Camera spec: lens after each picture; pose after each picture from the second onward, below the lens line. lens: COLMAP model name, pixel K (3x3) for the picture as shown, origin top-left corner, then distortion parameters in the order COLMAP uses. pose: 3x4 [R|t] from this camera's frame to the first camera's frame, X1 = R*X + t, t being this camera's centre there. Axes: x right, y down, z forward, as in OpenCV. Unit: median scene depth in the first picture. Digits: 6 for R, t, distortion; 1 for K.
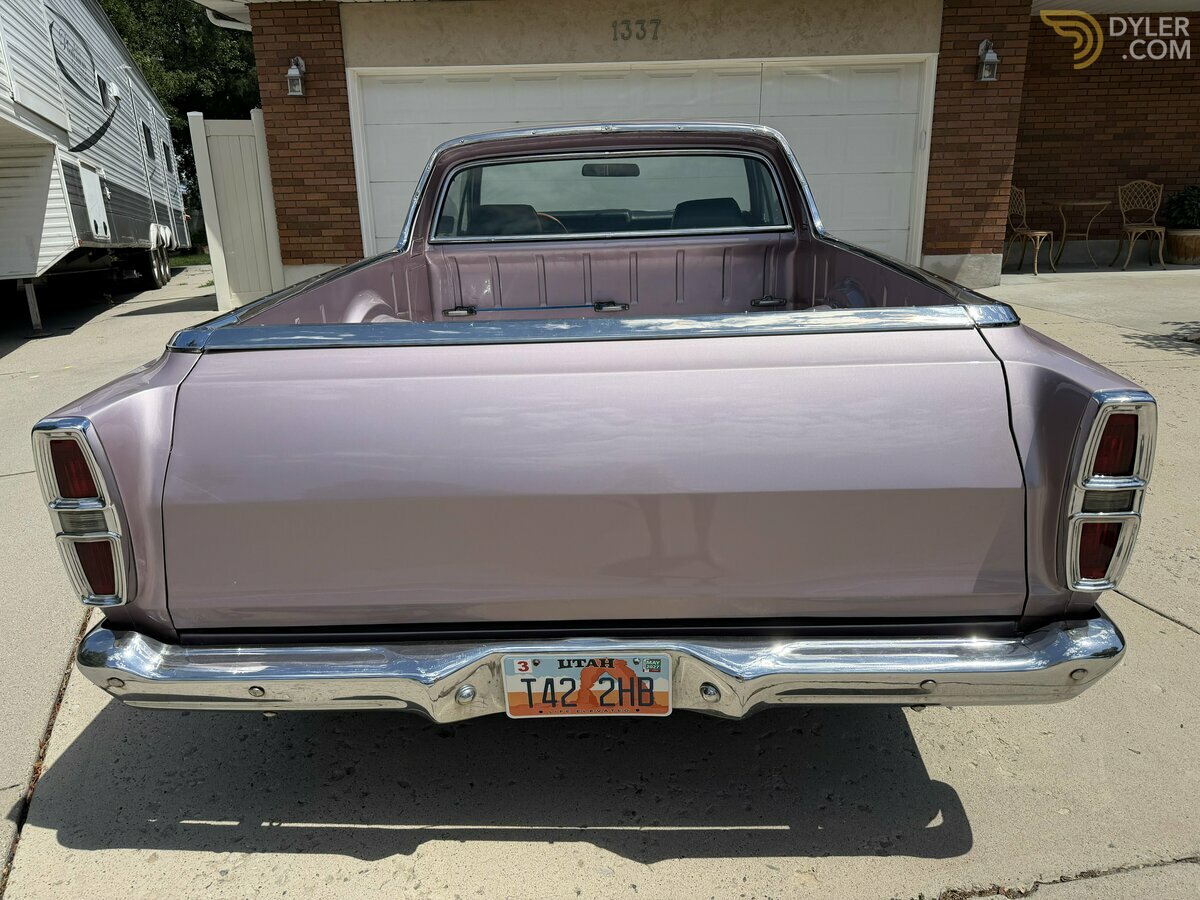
lens RADIAL K [[836.1, 0, 597.3], [0, 836.1, 438.9], [0, 0, 1]] dist [-0.000623, -0.007769]
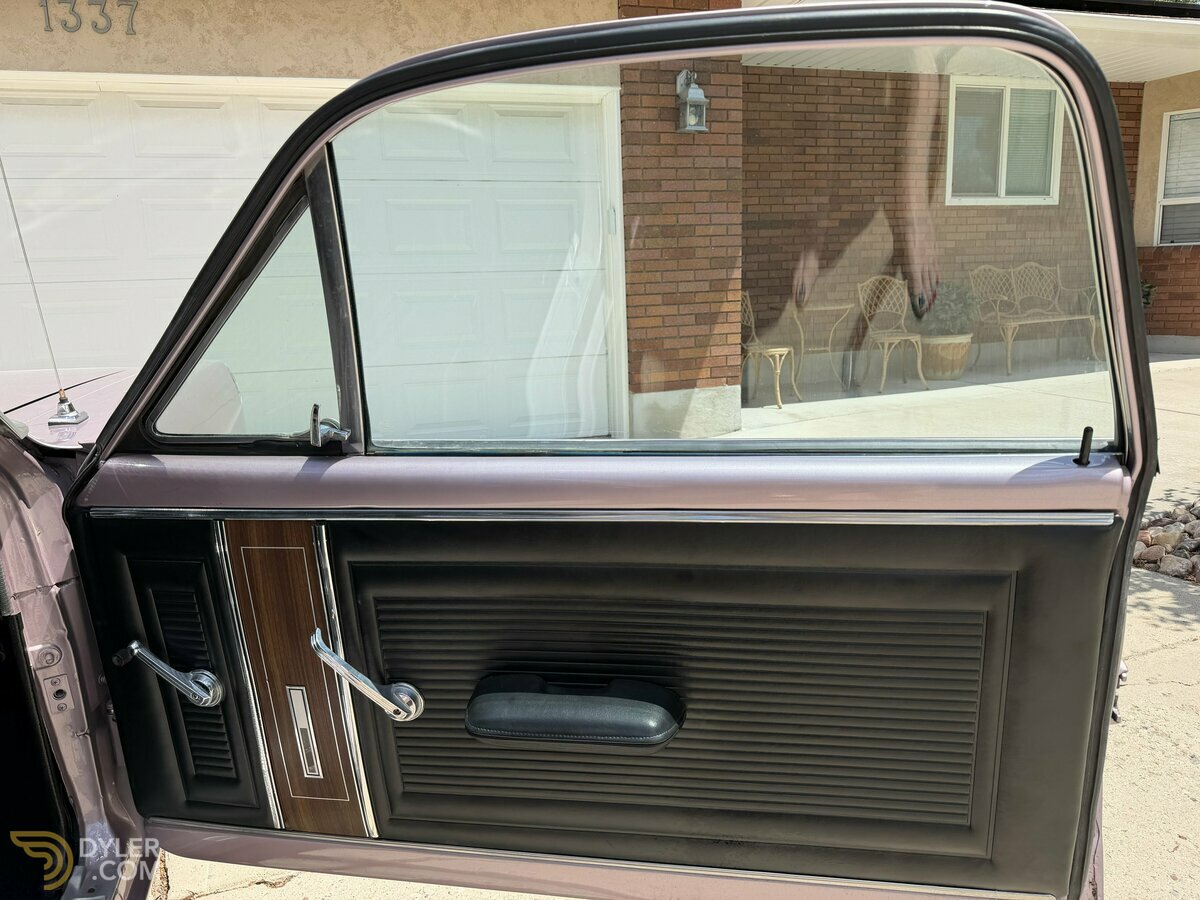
lens RADIAL K [[836.1, 0, 602.7], [0, 836.1, 460.5], [0, 0, 1]] dist [-0.000623, -0.007769]
pose [[0.942099, -0.081300, 0.325329, 0.156096], [0.110213, 0.991339, -0.071421, -0.126538], [-0.316705, 0.103141, 0.942900, 0.407864]]
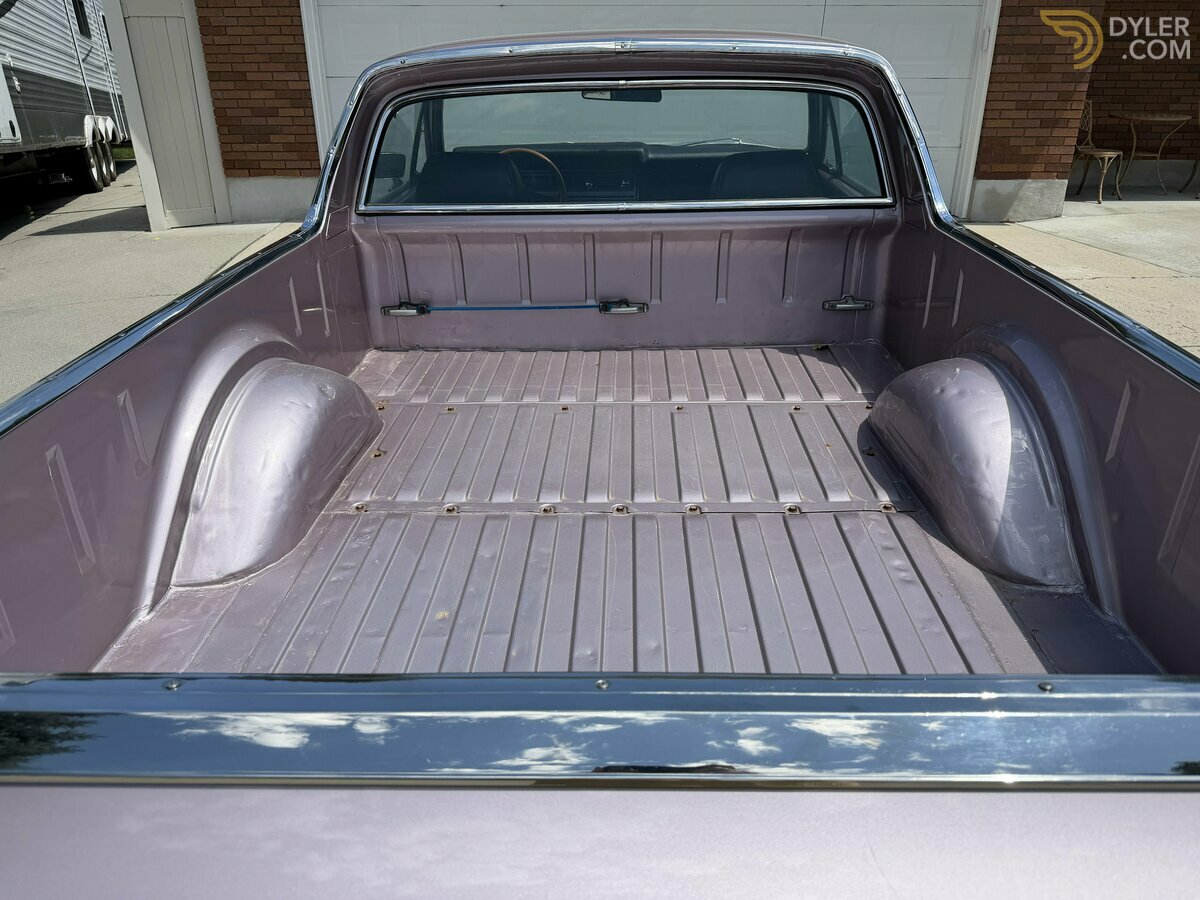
lens RADIAL K [[836.1, 0, 602.8], [0, 836.1, 426.9], [0, 0, 1]] dist [-0.000623, -0.007769]
pose [[0.999775, 0.012593, 0.017045, -0.004804], [-0.014443, 0.993472, 0.113161, -0.059940], [-0.015509, -0.113382, 0.993430, 0.127957]]
